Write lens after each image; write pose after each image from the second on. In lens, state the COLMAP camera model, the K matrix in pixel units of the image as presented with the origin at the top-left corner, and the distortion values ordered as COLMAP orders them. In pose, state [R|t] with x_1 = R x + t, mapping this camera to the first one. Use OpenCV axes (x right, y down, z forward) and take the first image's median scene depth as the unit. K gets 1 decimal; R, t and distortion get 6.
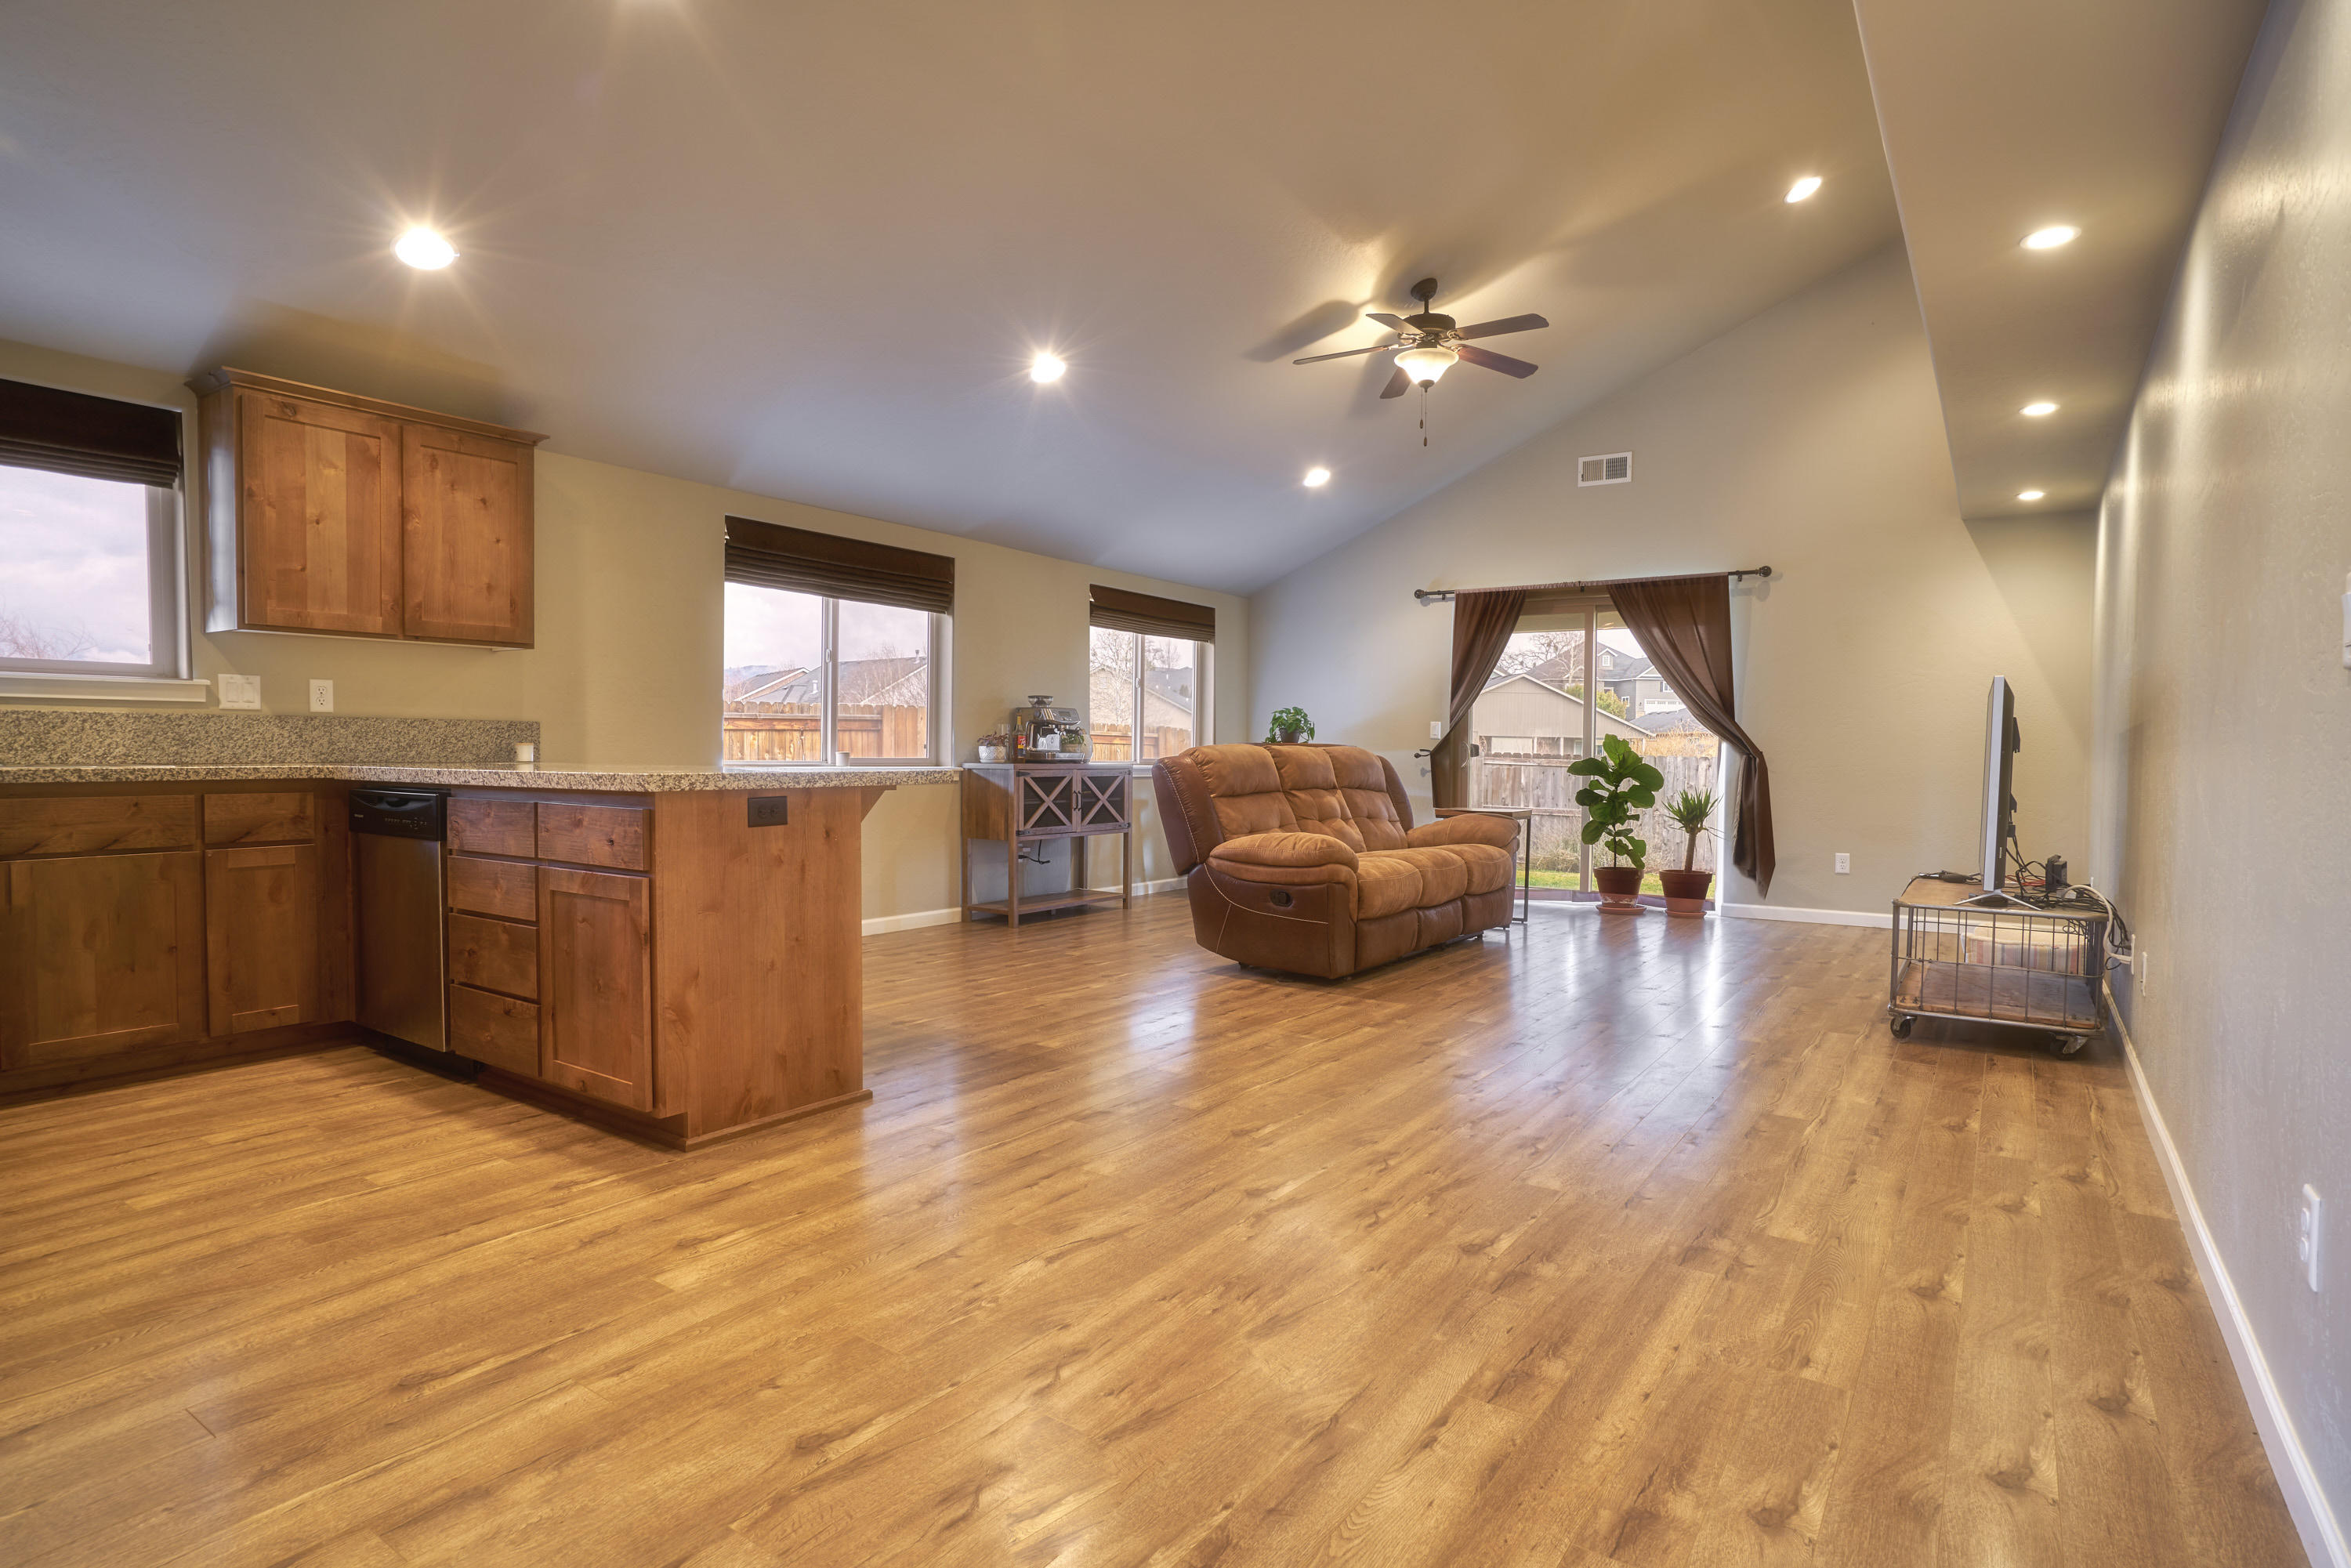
lens RADIAL K [[1269.5, 0, 1175.5], [0, 1269.5, 784.0], [0, 0, 1]] dist [-0.079310, -0.000028]
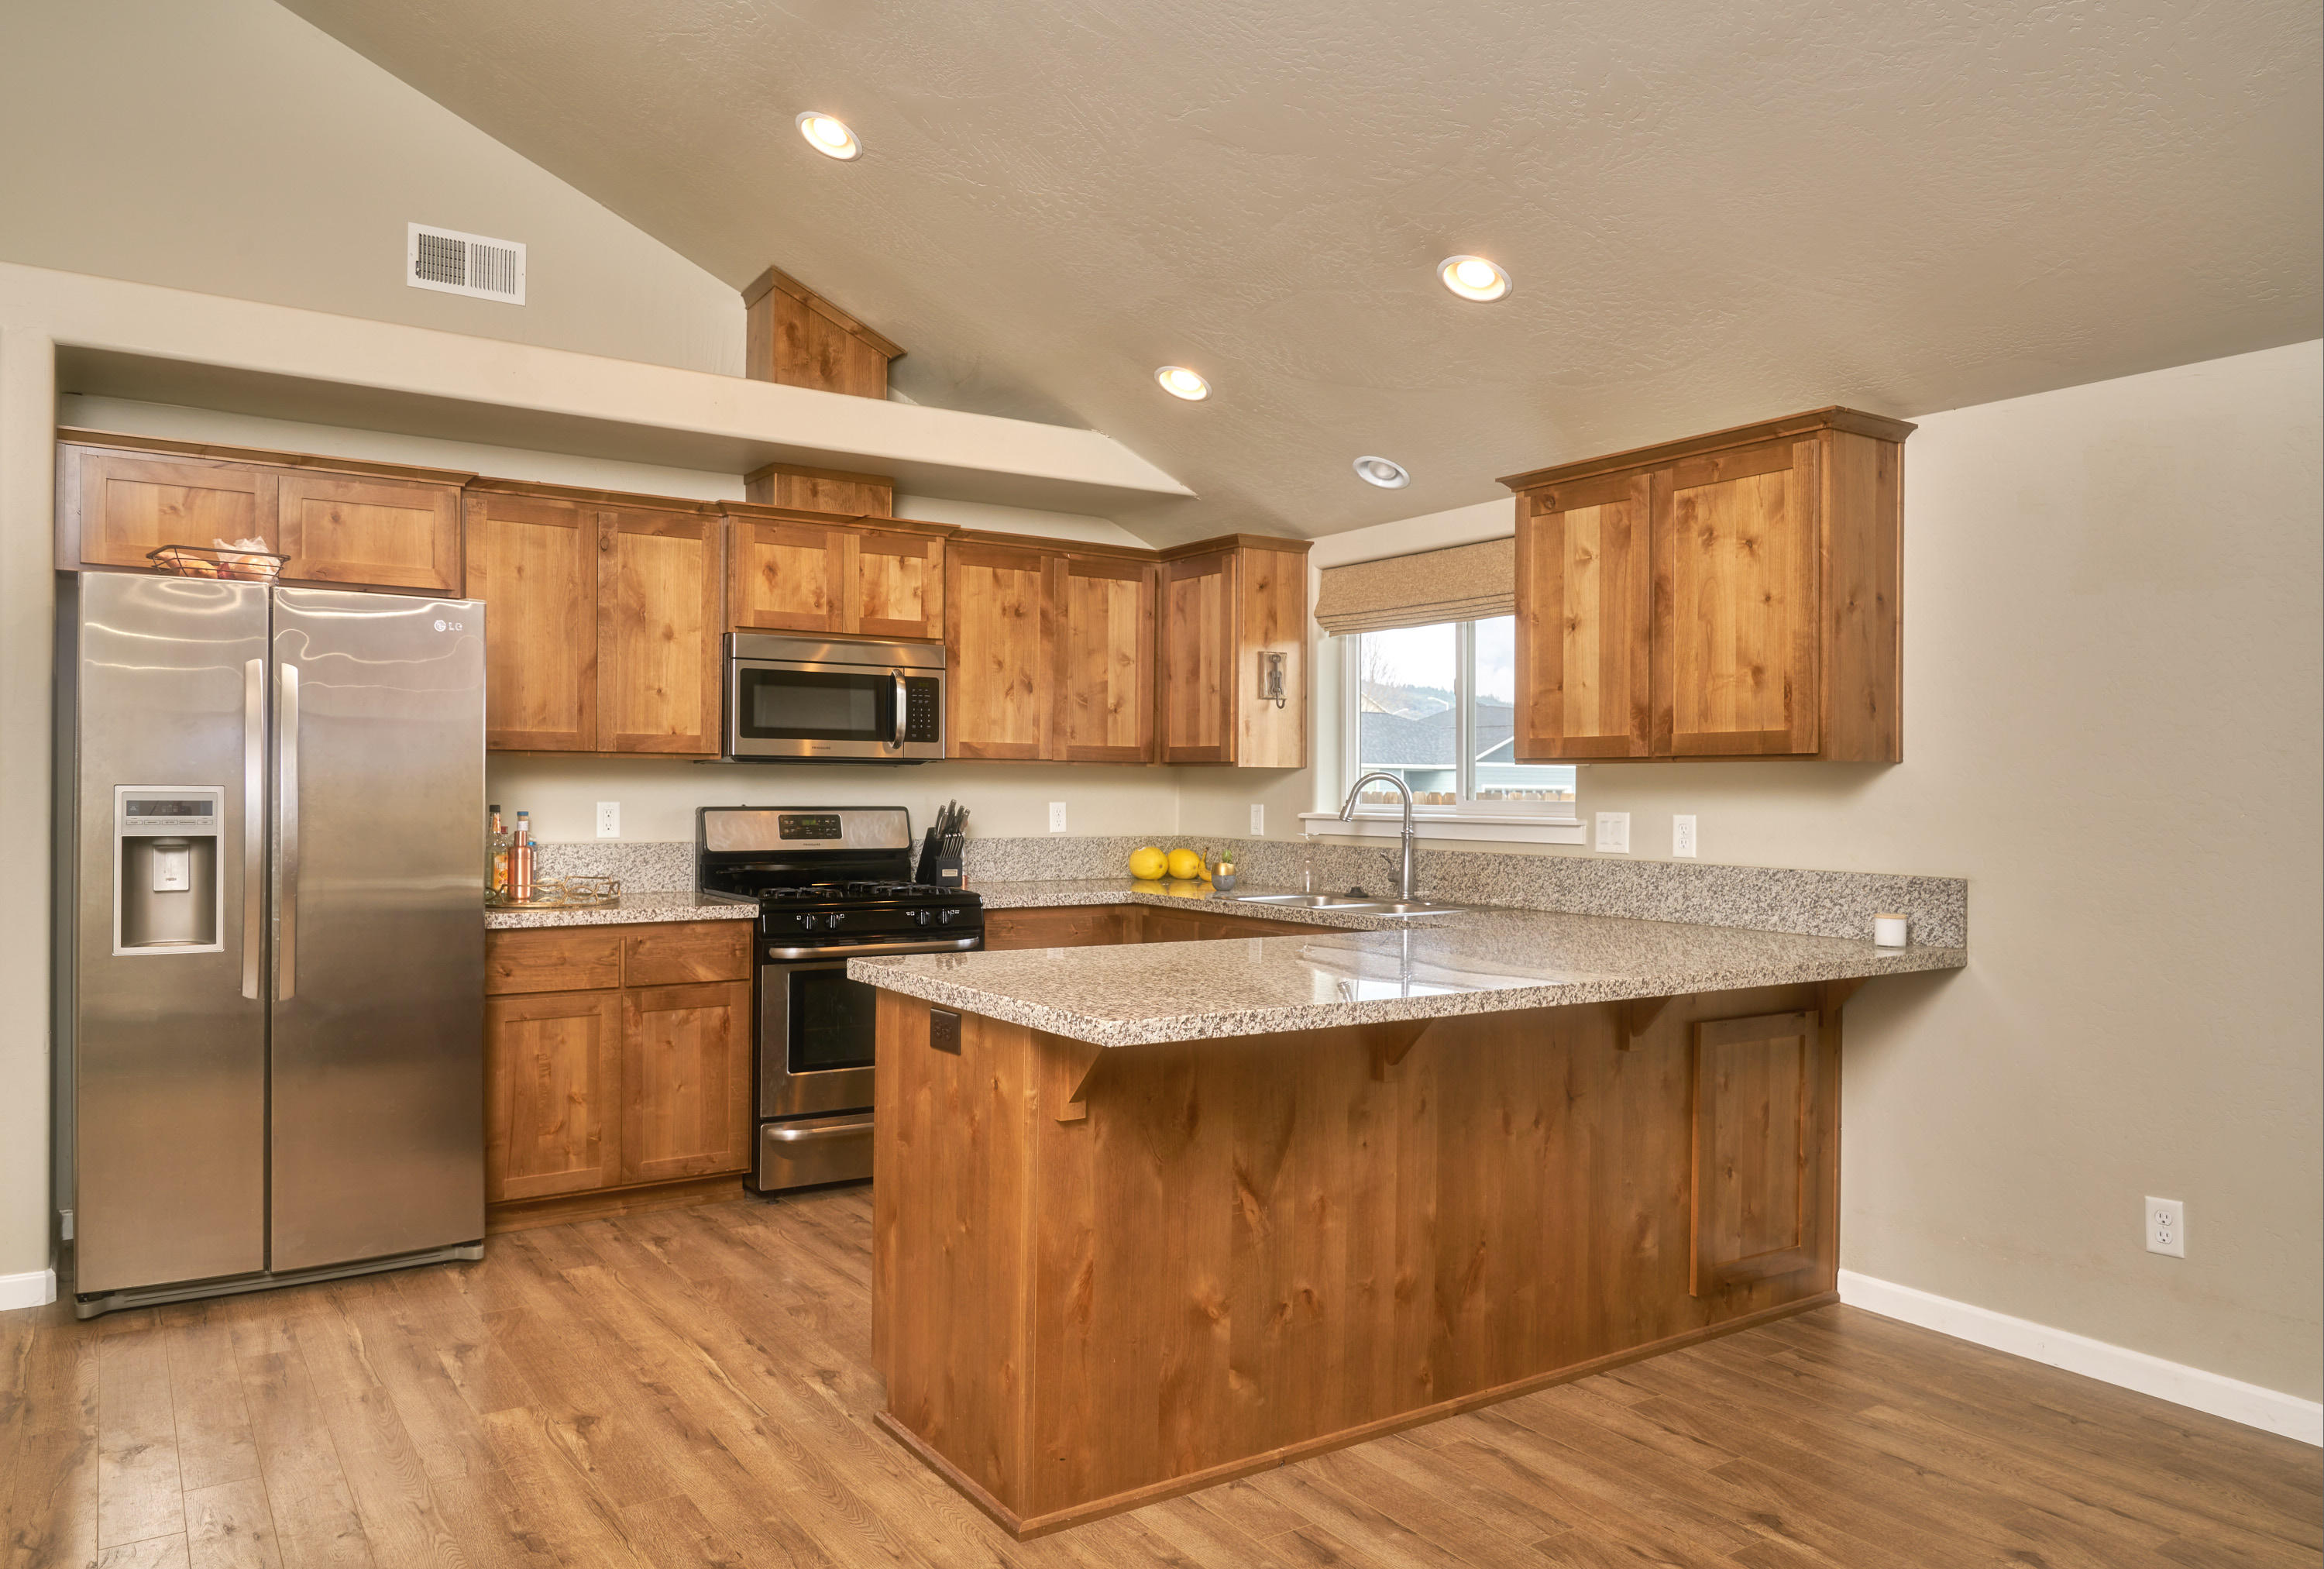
lens RADIAL K [[1562.8, 0, 1162.0], [0, 1562.8, 784.5], [0, 0, 1]] dist [0.005525, -0.000358]
pose [[-0.399548, -0.017841, -0.916538, 0.491583], [-0.033968, 0.999412, -0.004646, -0.129653], [0.916083, 0.029277, -0.399920, 1.583175]]
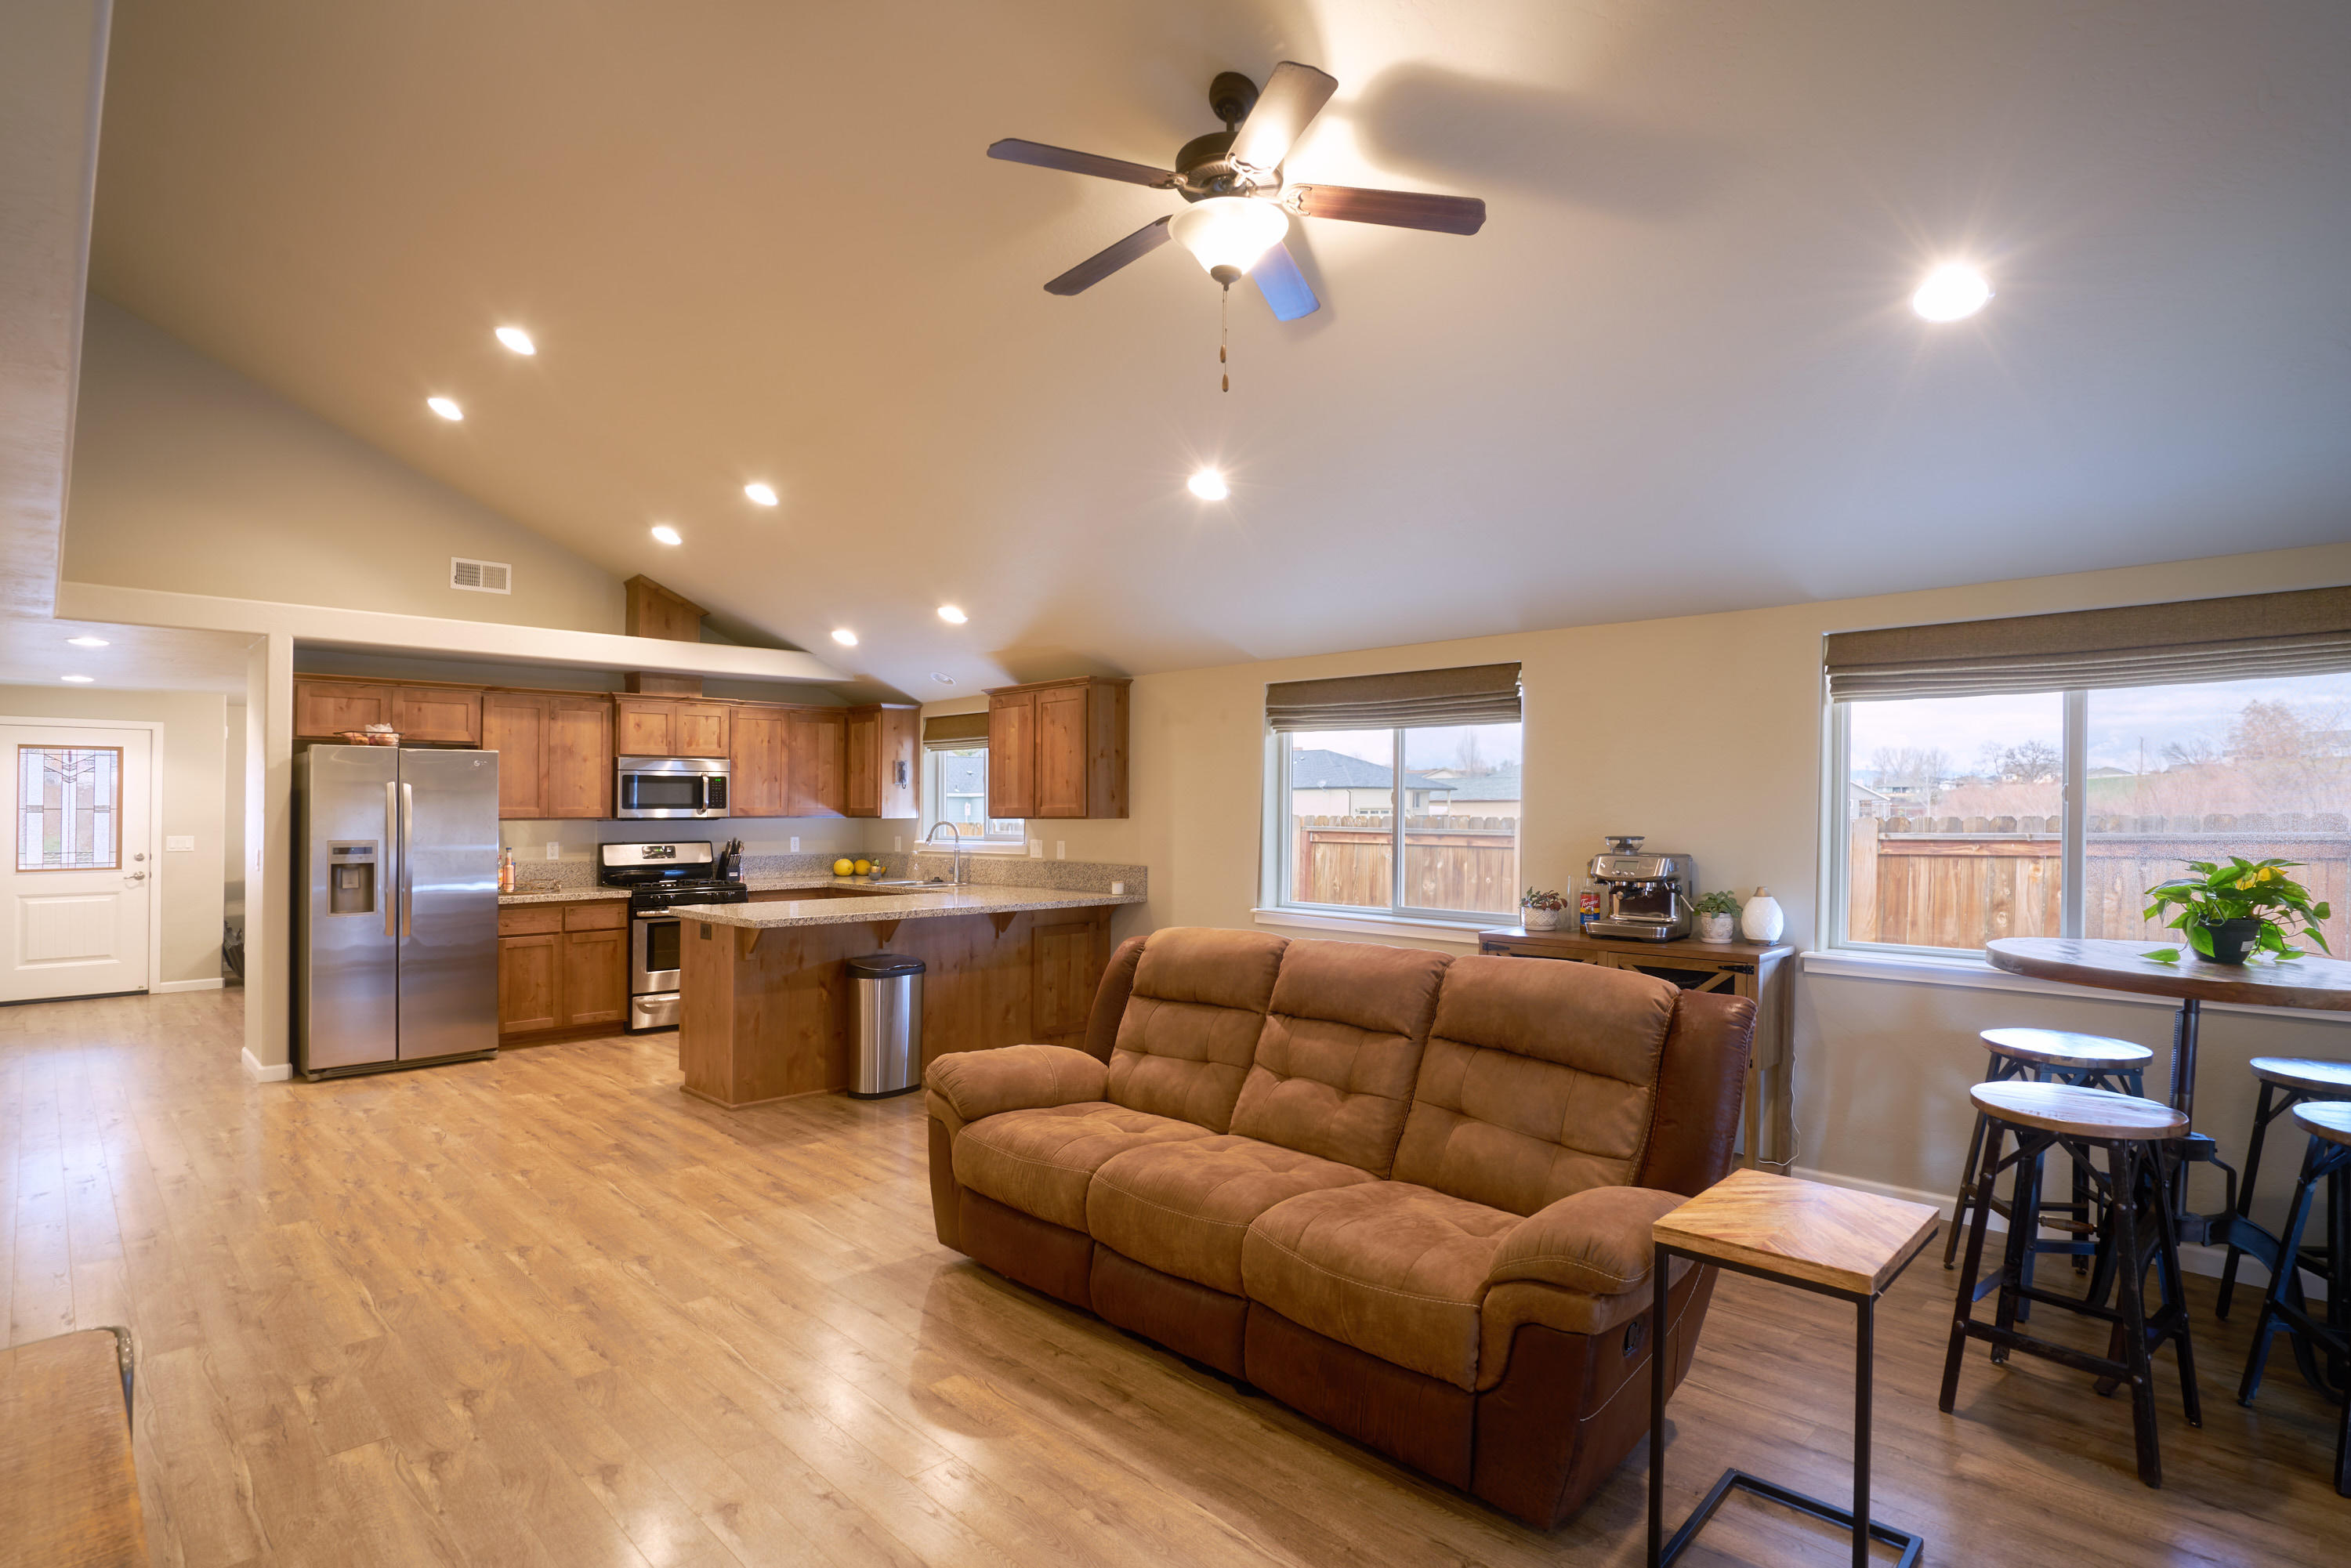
lens RADIAL K [[1266.1, 0, 1169.2], [0, 1266.1, 749.7], [0, 0, 1]] dist [-0.001816, 0.000840]
pose [[-0.258474, -0.051435, -0.964648, 1.481827], [-0.019721, 0.998654, -0.047964, -0.191675], [0.965817, 0.006627, -0.259141, 2.350375]]
